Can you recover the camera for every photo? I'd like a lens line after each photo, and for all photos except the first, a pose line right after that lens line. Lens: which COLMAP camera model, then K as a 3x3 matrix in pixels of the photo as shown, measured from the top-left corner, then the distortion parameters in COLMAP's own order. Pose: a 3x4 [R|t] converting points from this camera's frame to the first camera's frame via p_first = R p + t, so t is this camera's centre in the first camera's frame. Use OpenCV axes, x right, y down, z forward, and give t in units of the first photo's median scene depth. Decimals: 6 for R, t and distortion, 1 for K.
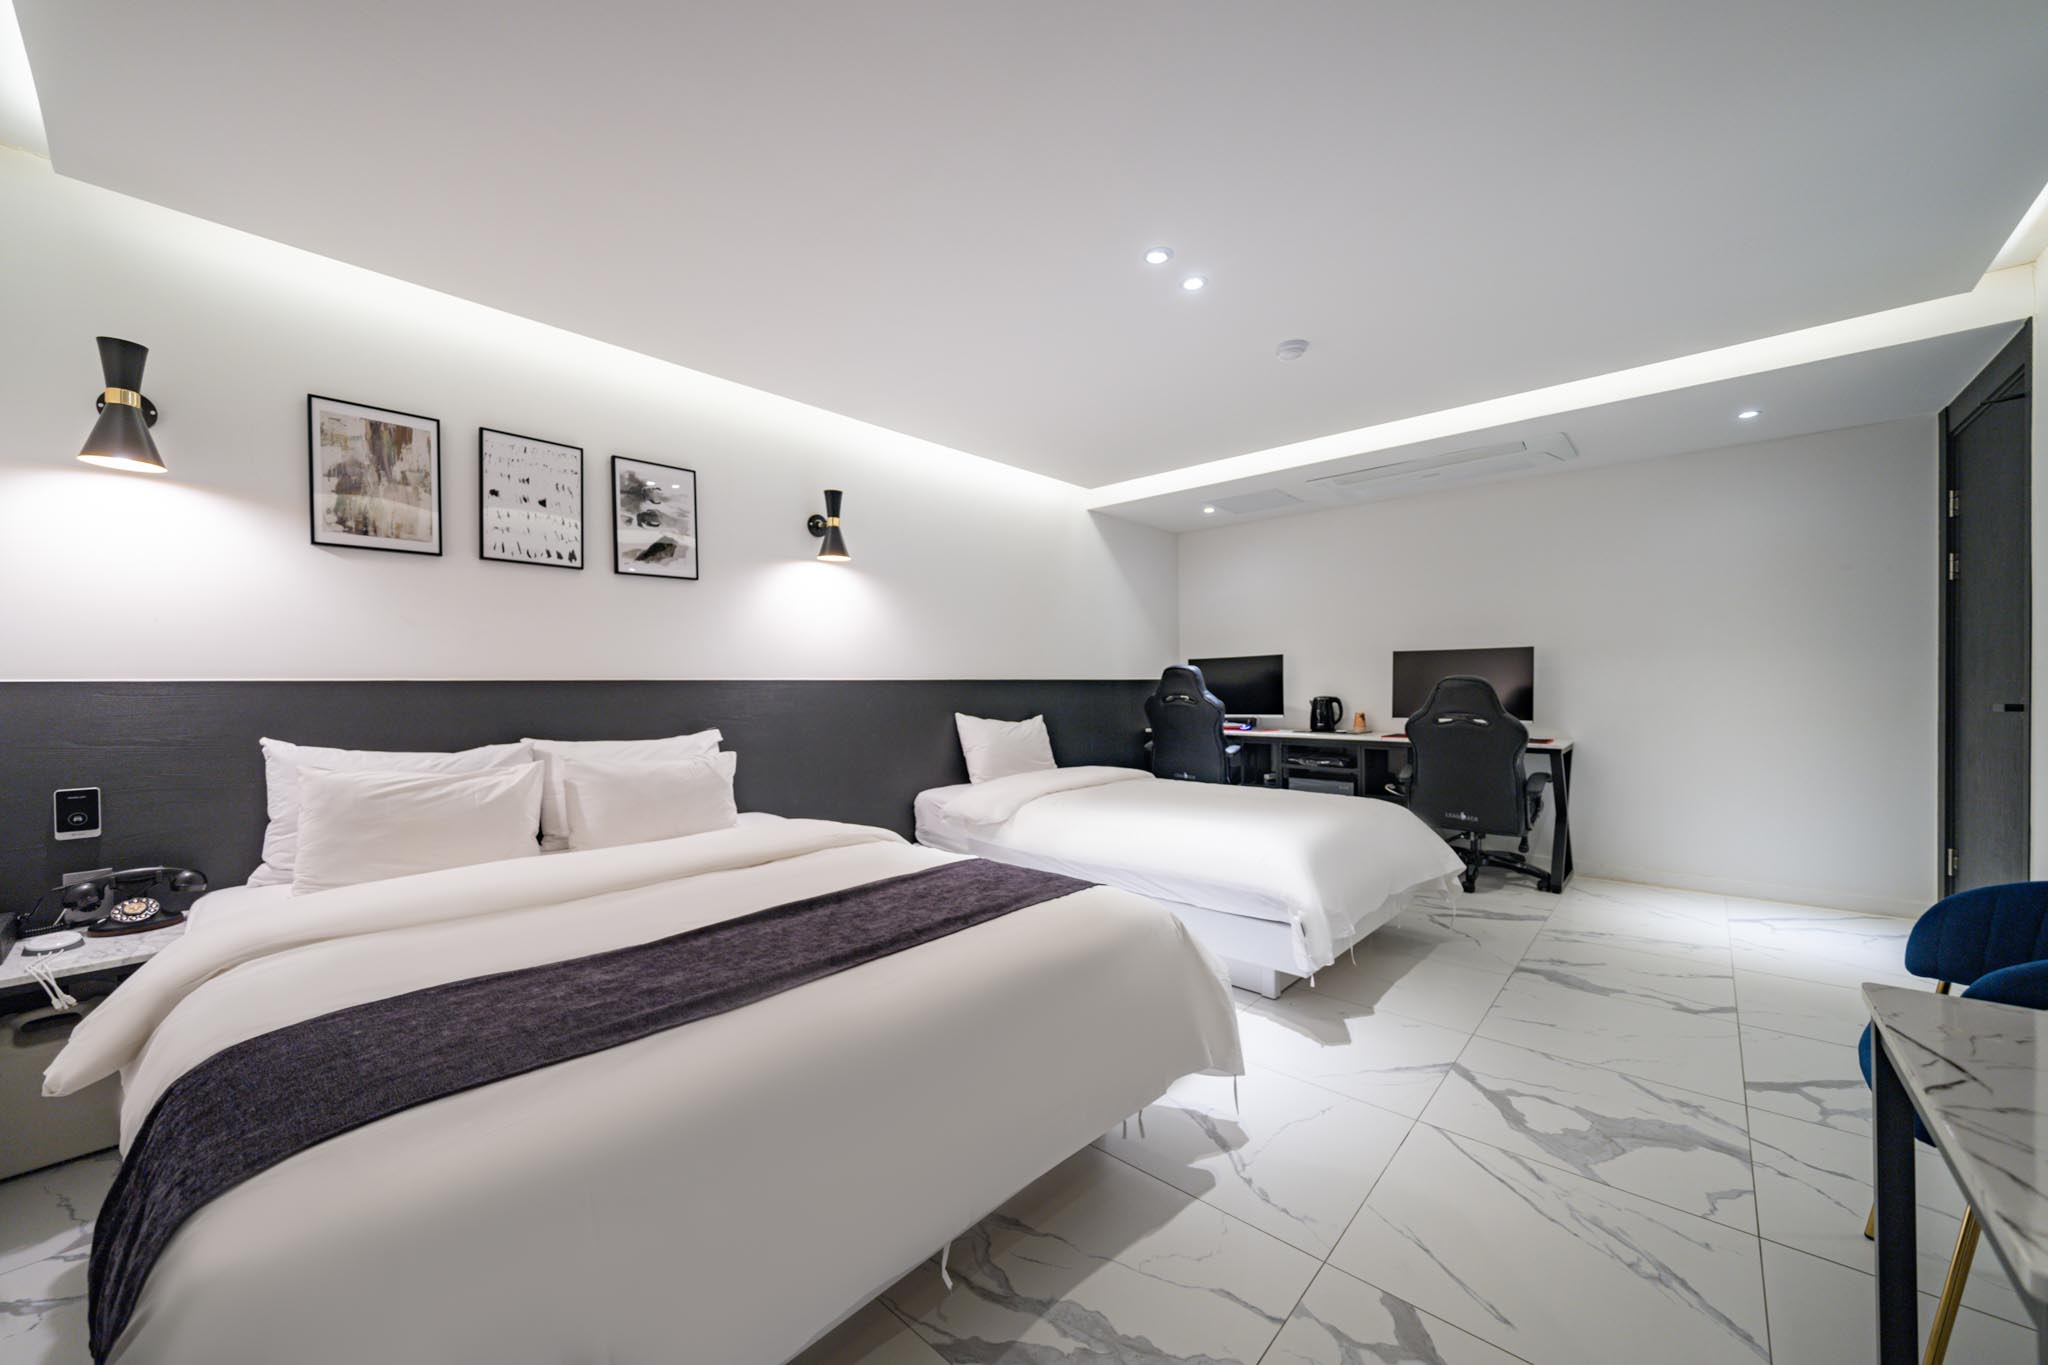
lens RADIAL K [[756.0, 0, 1024.0], [0, 756.0, 682.5], [0, 0, 1]] dist [0.000144, -0.000038]
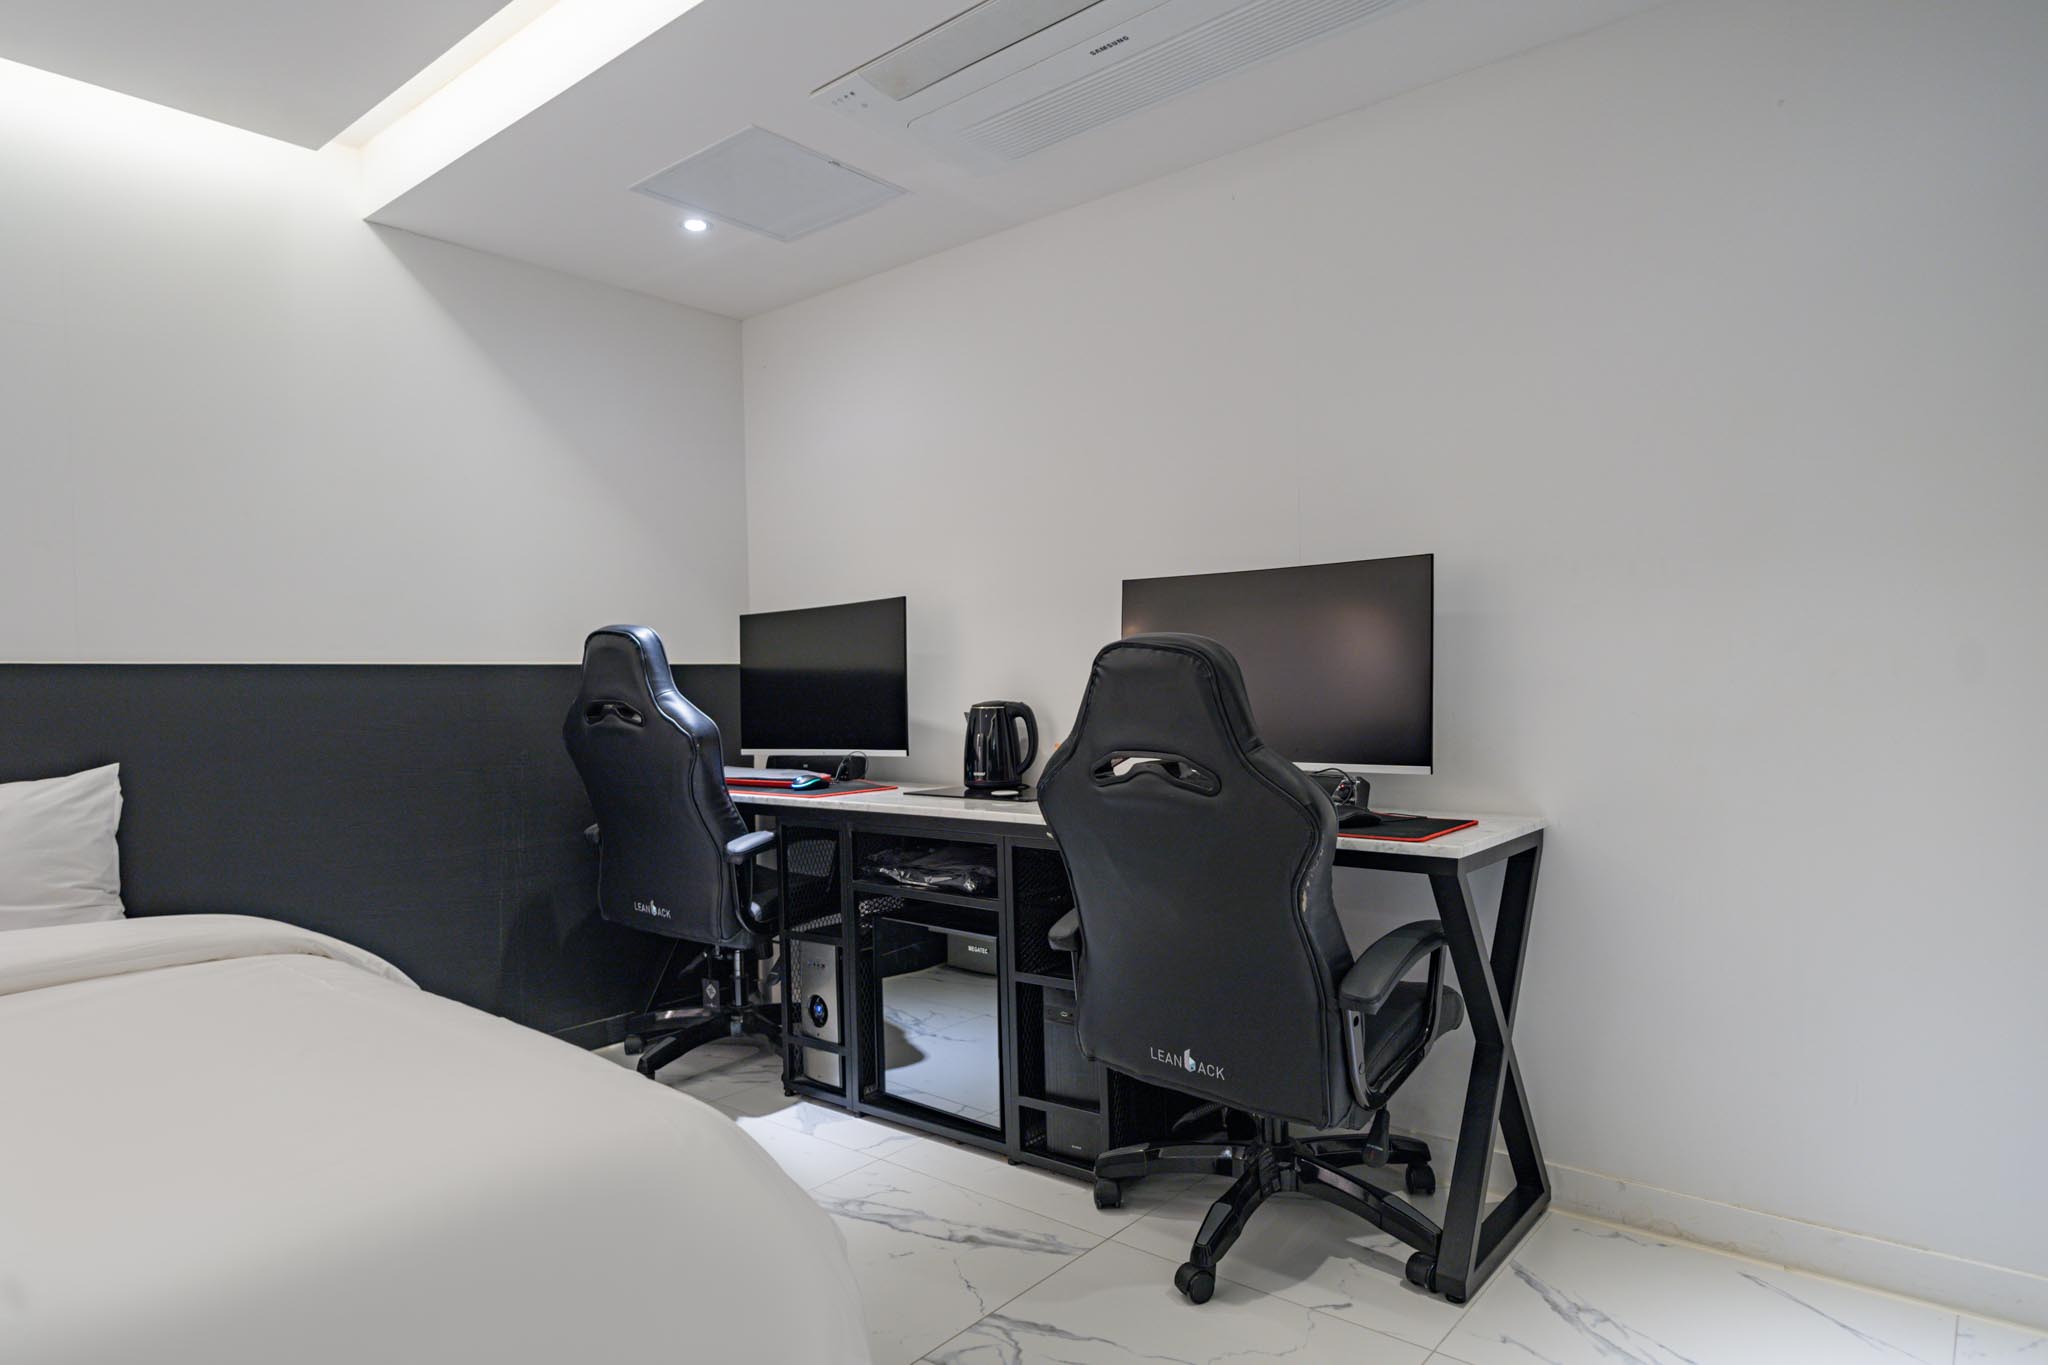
lens RADIAL K [[1201.8, 0, 1024.0], [0, 1201.8, 682.5], [0, 0, 1]] dist [0.005506, 0.000831]
pose [[0.999185, -0.010819, 0.038892, 0.465502], [0.010813, 0.999941, 0.000369, 0.010194], [-0.038893, 0.000052, 0.999243, 0.455094]]
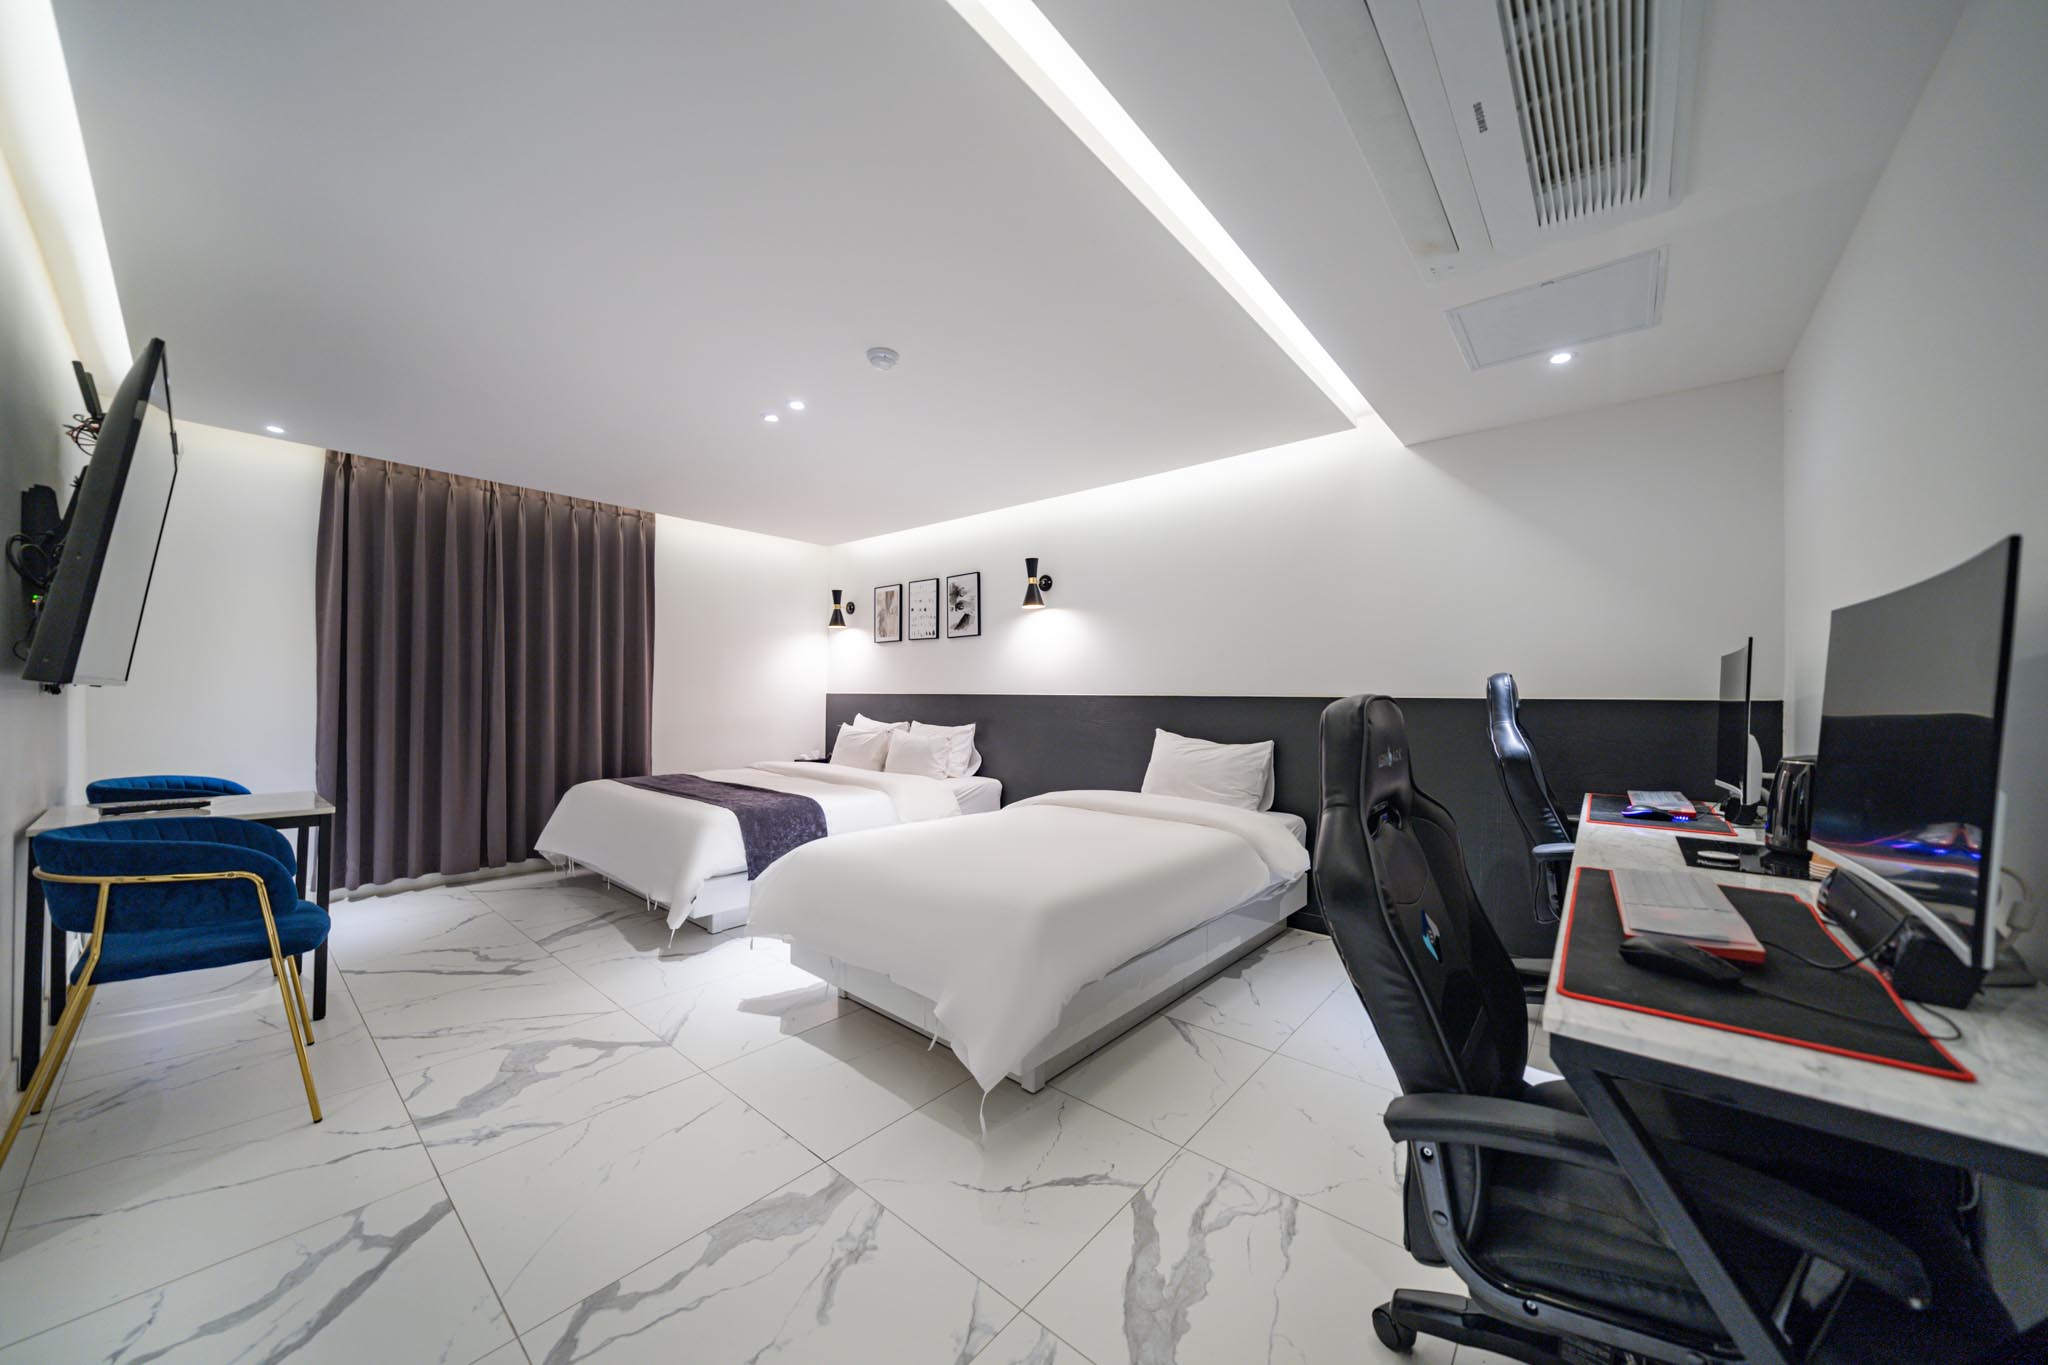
lens RADIAL K [[705.9, 0, 1024.0], [0, 705.9, 682.5], [0, 0, 1]] dist [-0.000810, -0.000008]
pose [[0.023648, -0.009631, -0.999674, 0.819658], [-0.005372, 0.999938, -0.009761, -0.009941], [0.999706, 0.005601, 0.023595, 0.755286]]
